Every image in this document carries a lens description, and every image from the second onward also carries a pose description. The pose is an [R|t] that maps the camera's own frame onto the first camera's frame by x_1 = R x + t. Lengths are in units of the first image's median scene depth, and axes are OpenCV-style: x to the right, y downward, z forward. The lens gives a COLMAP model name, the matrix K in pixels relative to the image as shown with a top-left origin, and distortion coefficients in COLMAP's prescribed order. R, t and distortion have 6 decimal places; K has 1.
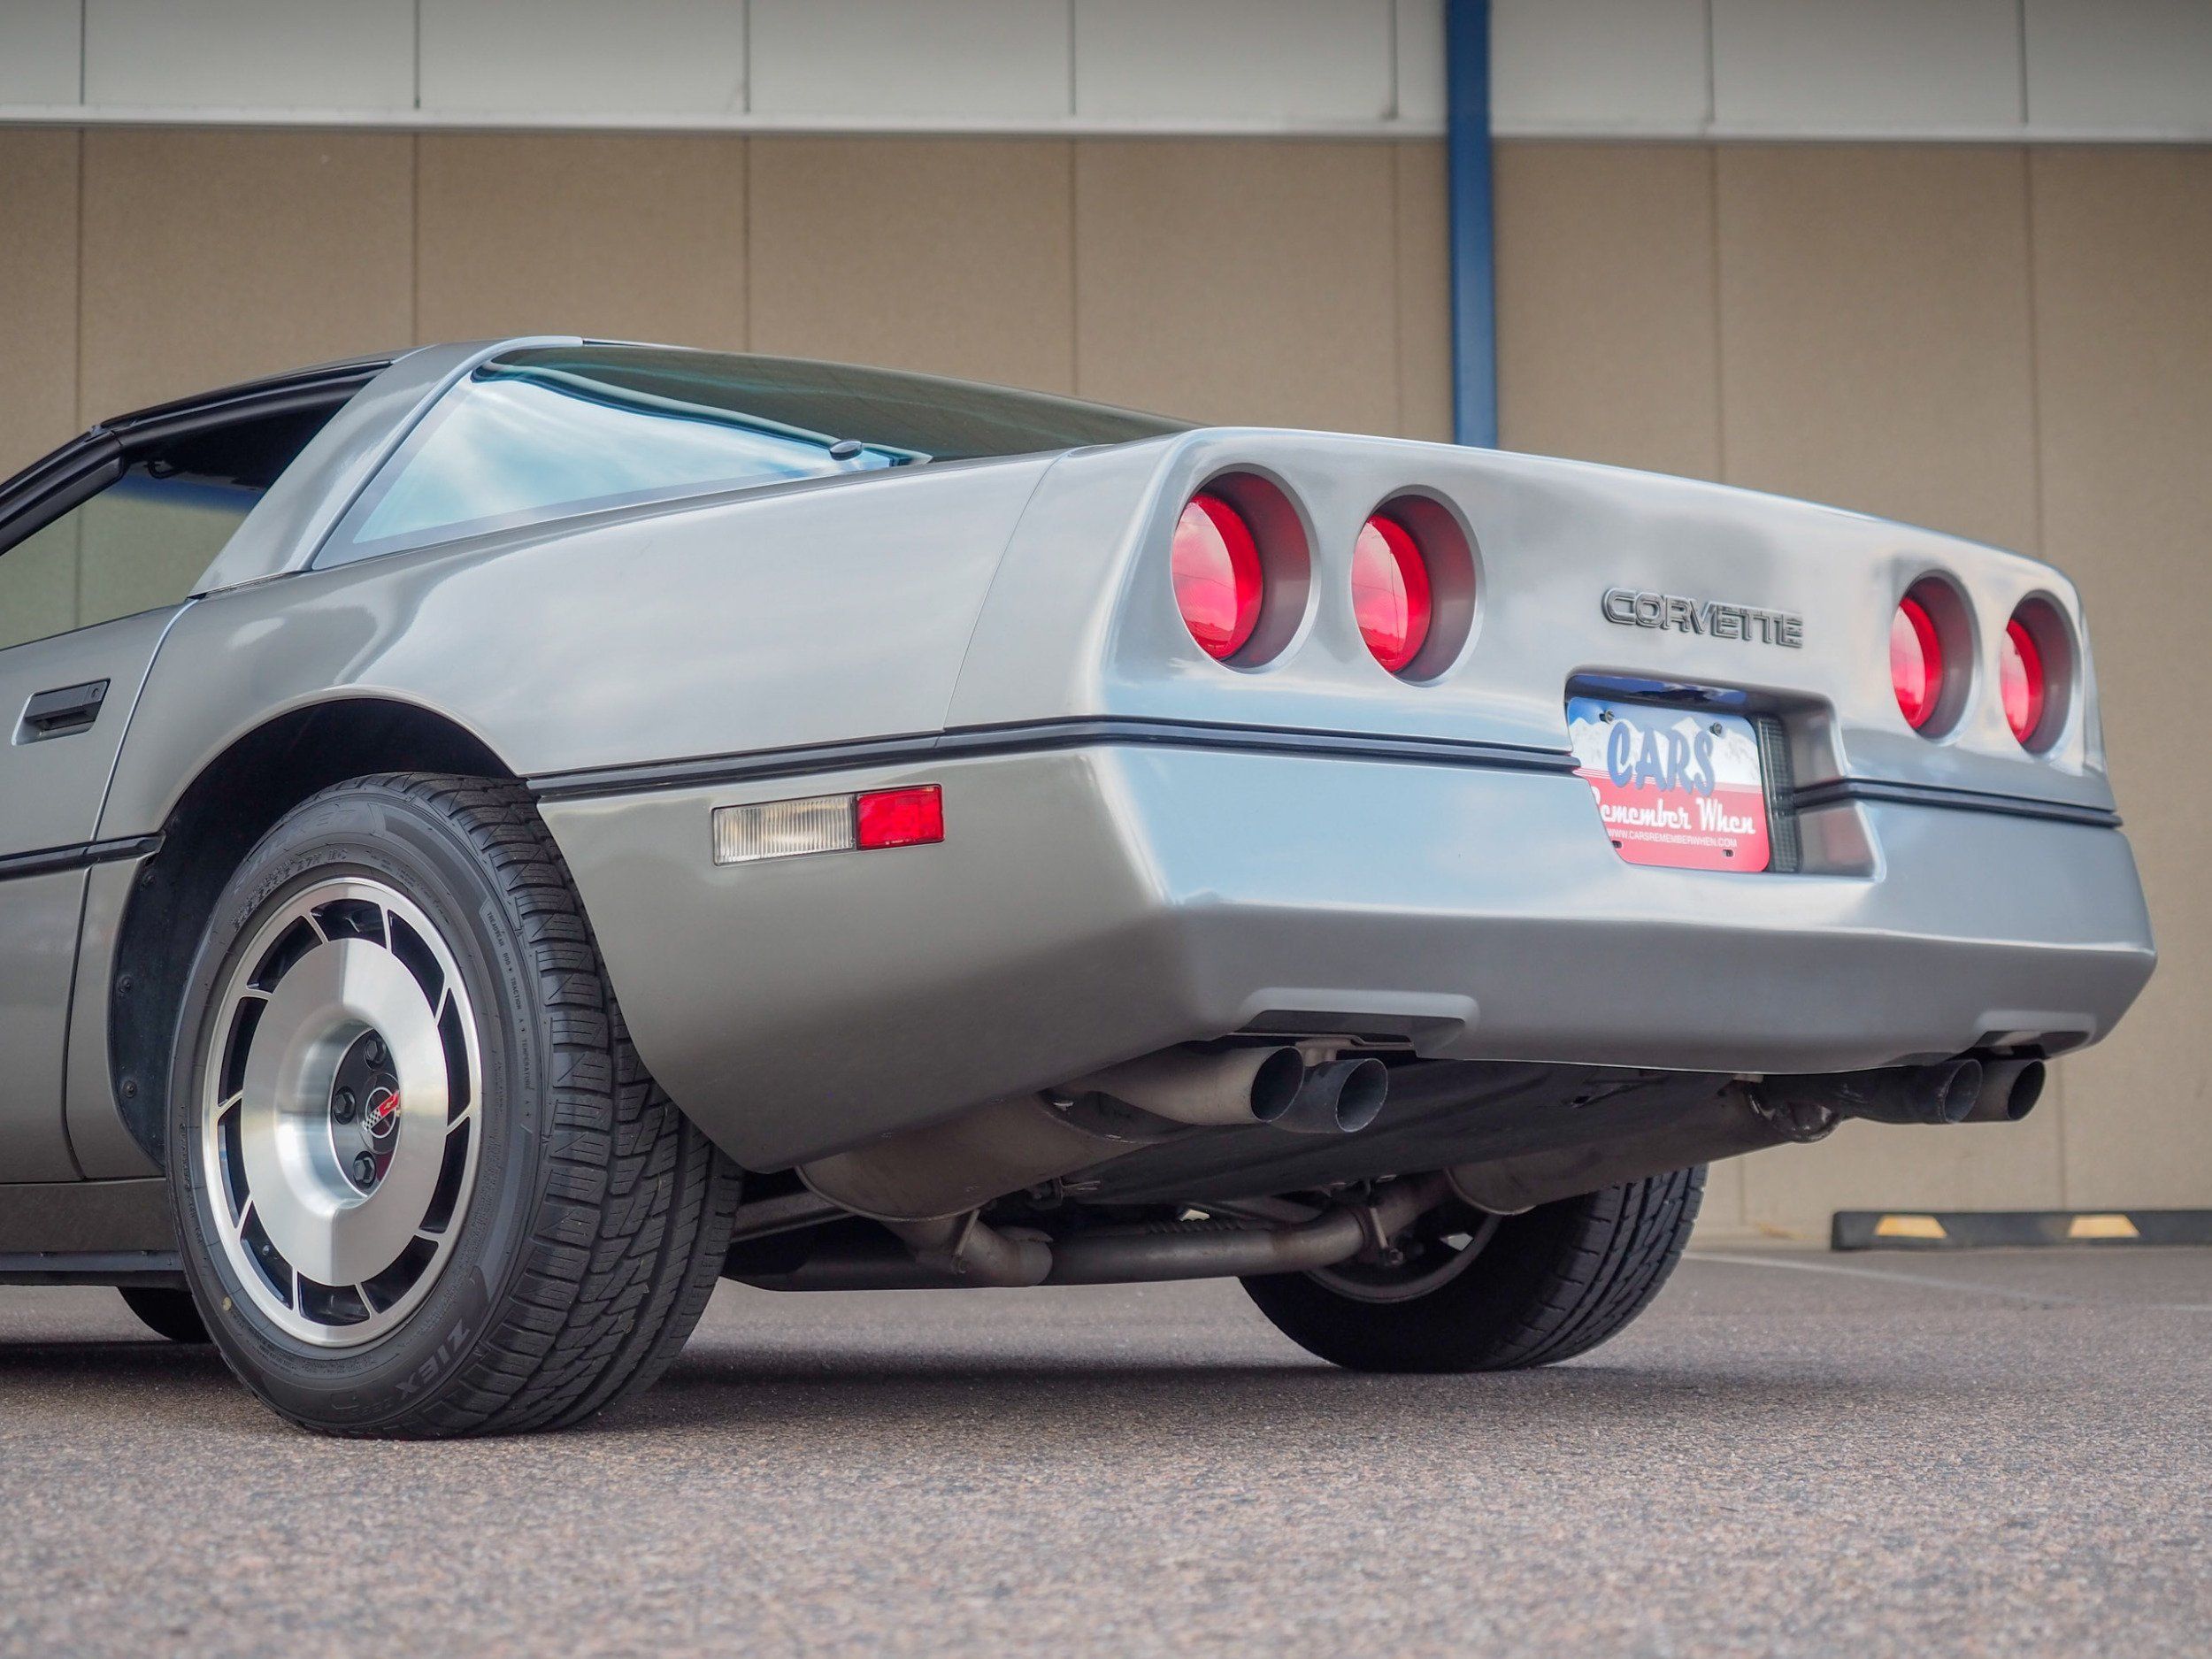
lens RADIAL K [[4231.7, 0, 1086.0], [0, 4231.7, 871.8], [0, 0, 1]] dist [-0.014893, 0.000000]
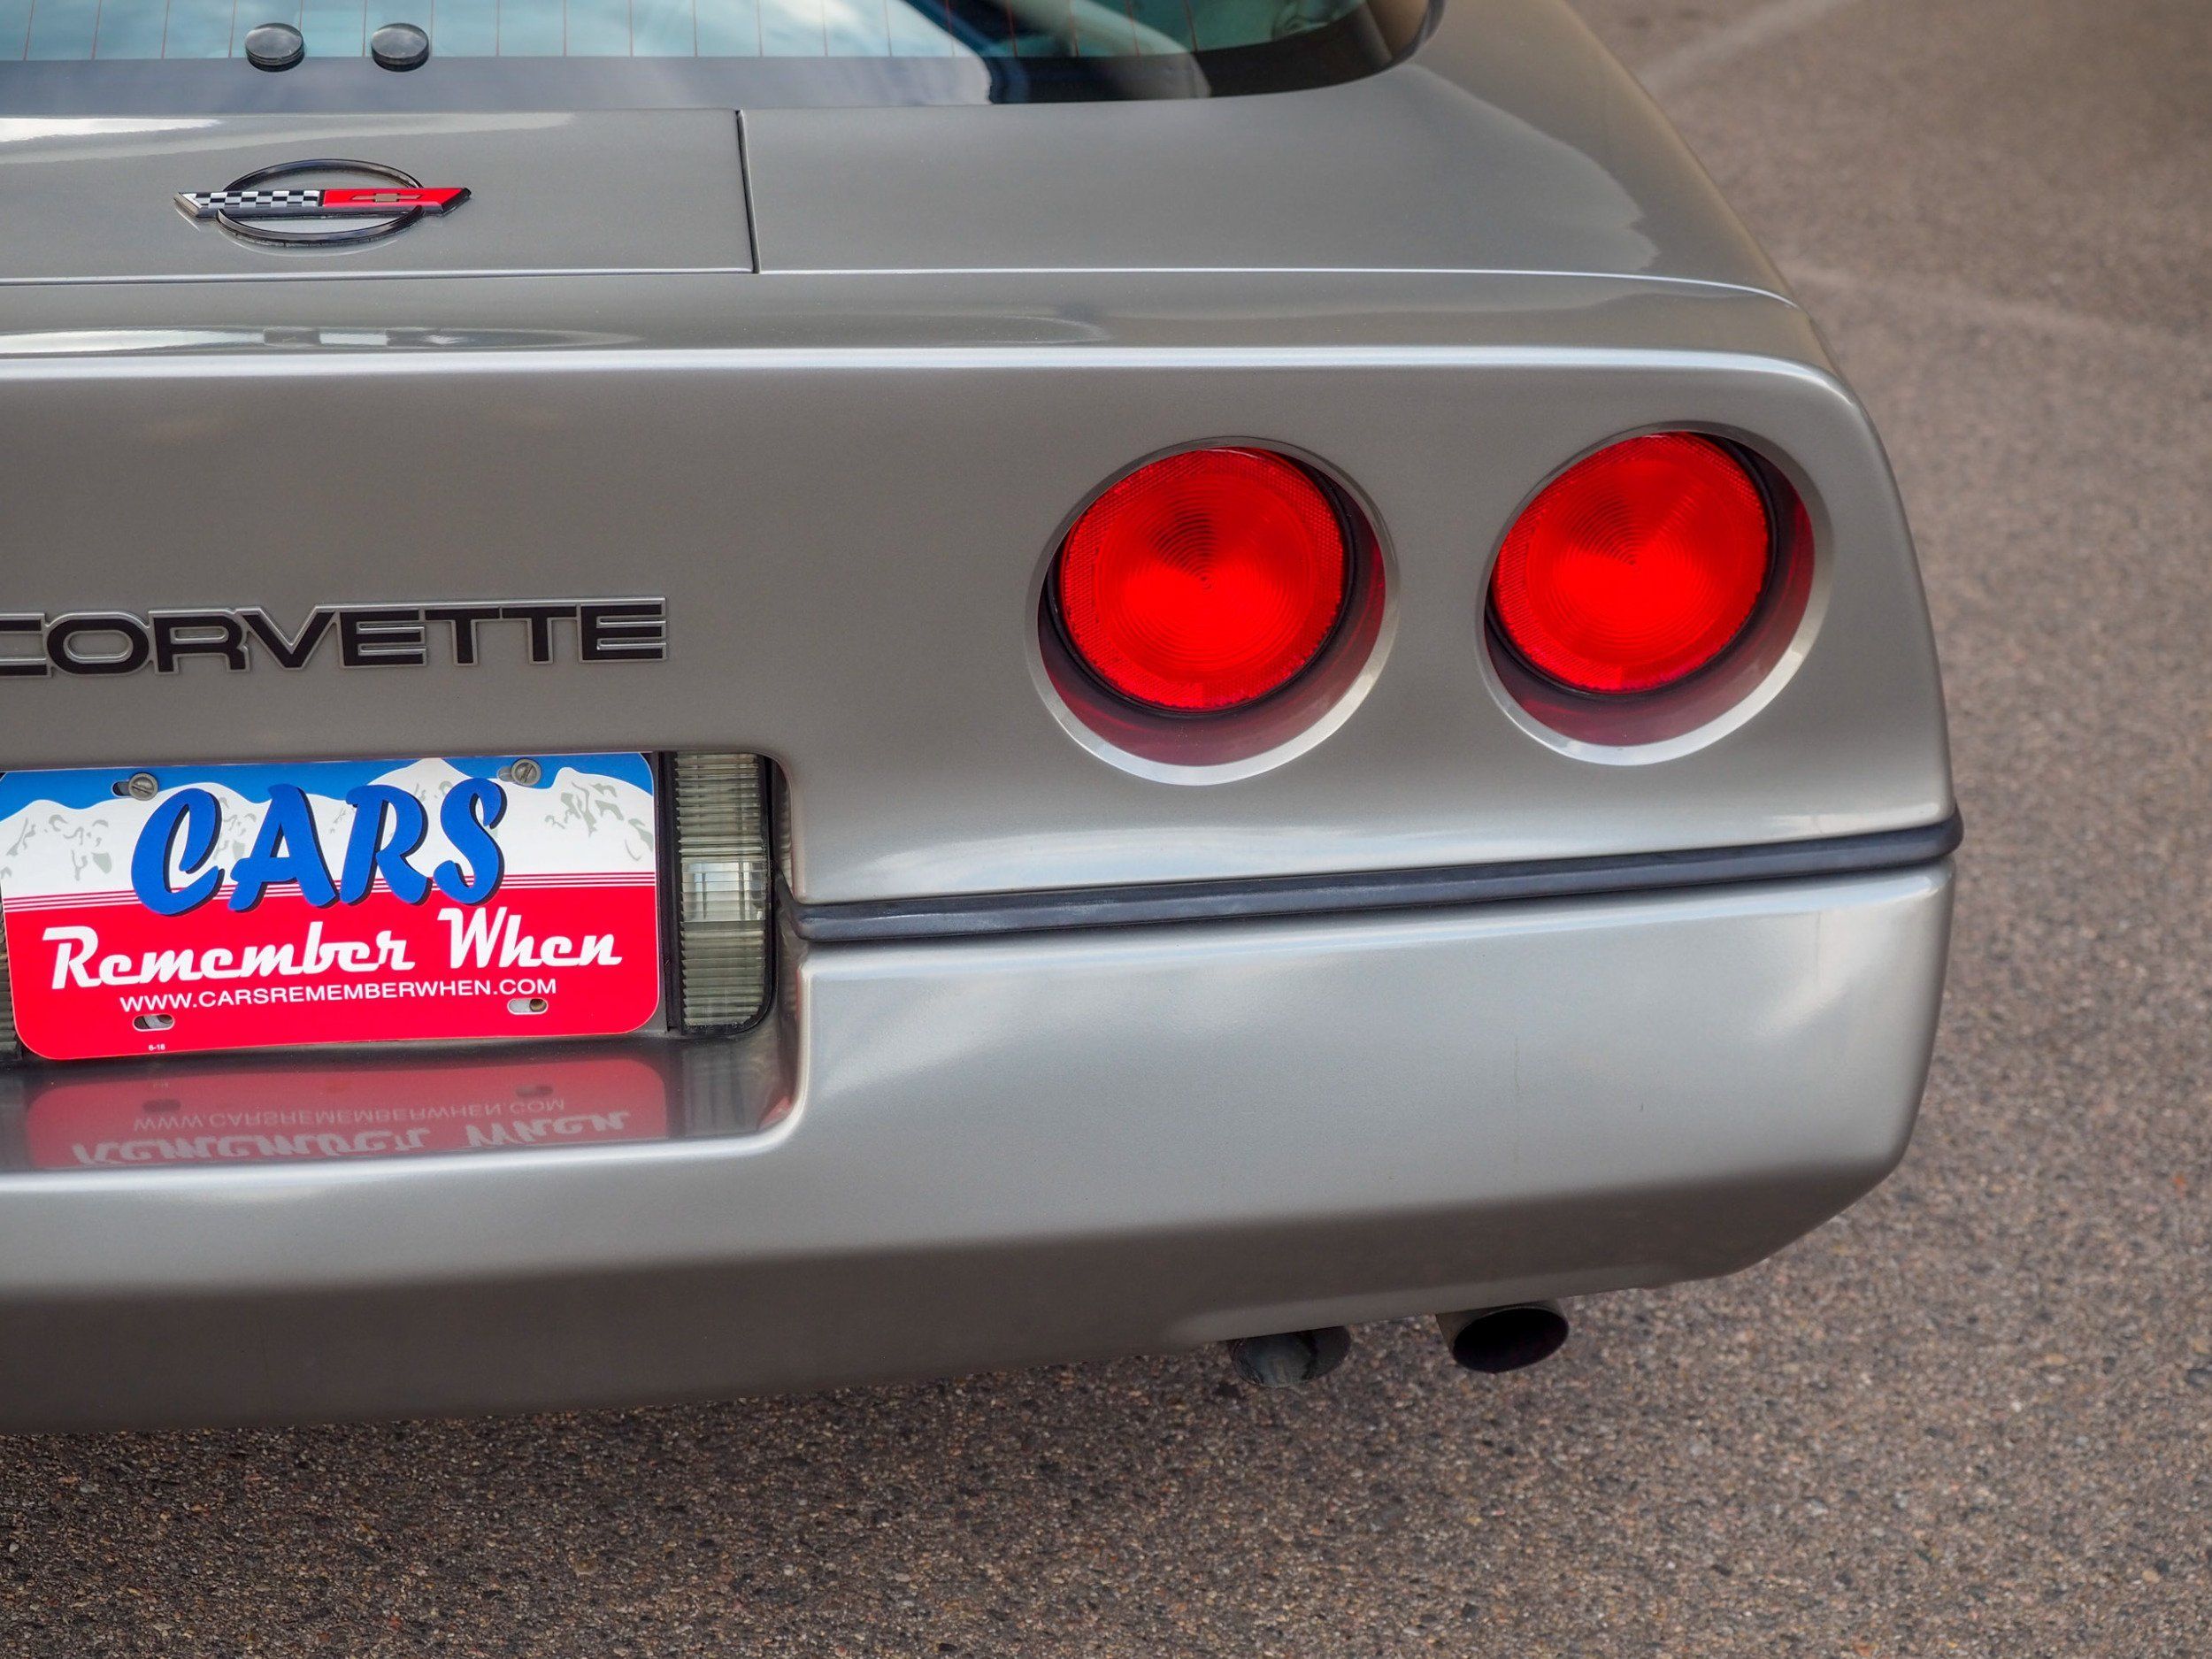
lens RADIAL K [[3371.3, 0, 1061.7], [0, 3371.3, 801.8], [0, 0, 1]] dist [0.006431, 0.000000]
pose [[0.783653, 0.304043, -0.541707, 0.419974], [0.004110, 0.869478, 0.493955, -0.228756], [0.621186, -0.389316, 0.680119, 0.786068]]
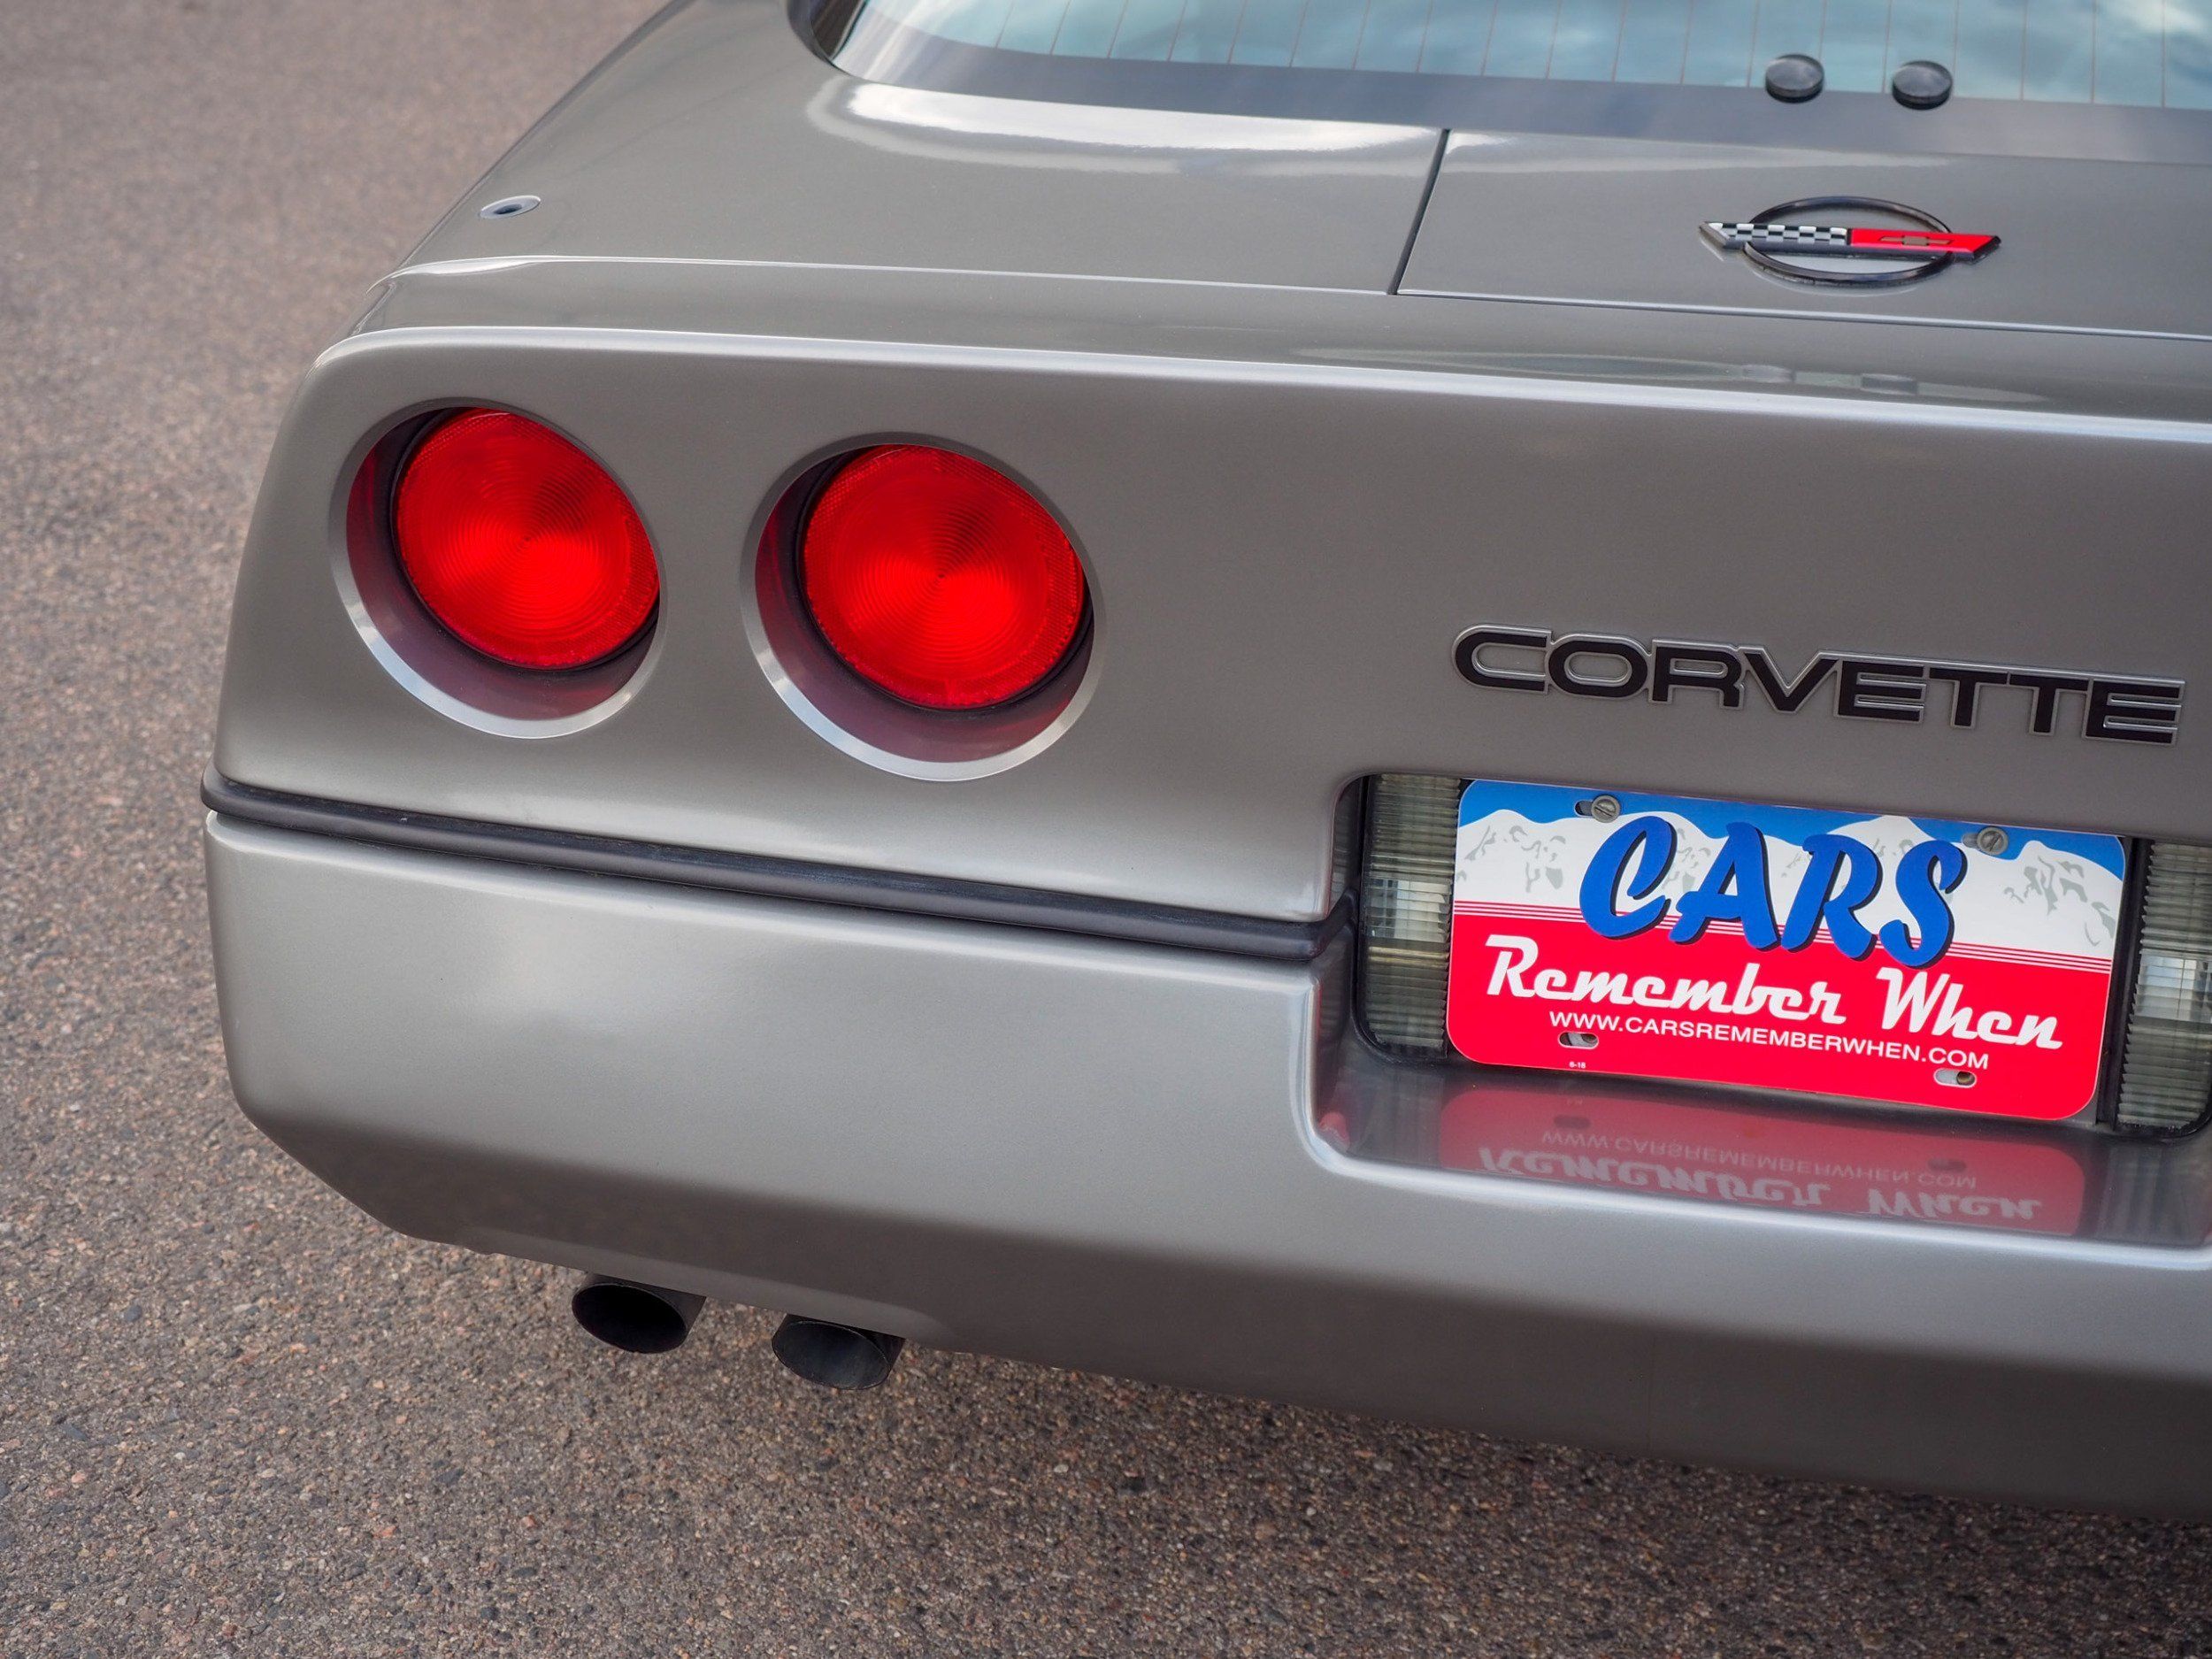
lens RADIAL K [[3371.3, 0, 1102.2], [0, 3371.3, 794.2], [0, 0, 1]] dist [0.006431, 0.000000]
pose [[0.531051, 0.383822, -0.755424, 0.389082], [0.054035, 0.874369, 0.482243, -0.231787], [0.845615, -0.296915, 0.443595, 0.762888]]
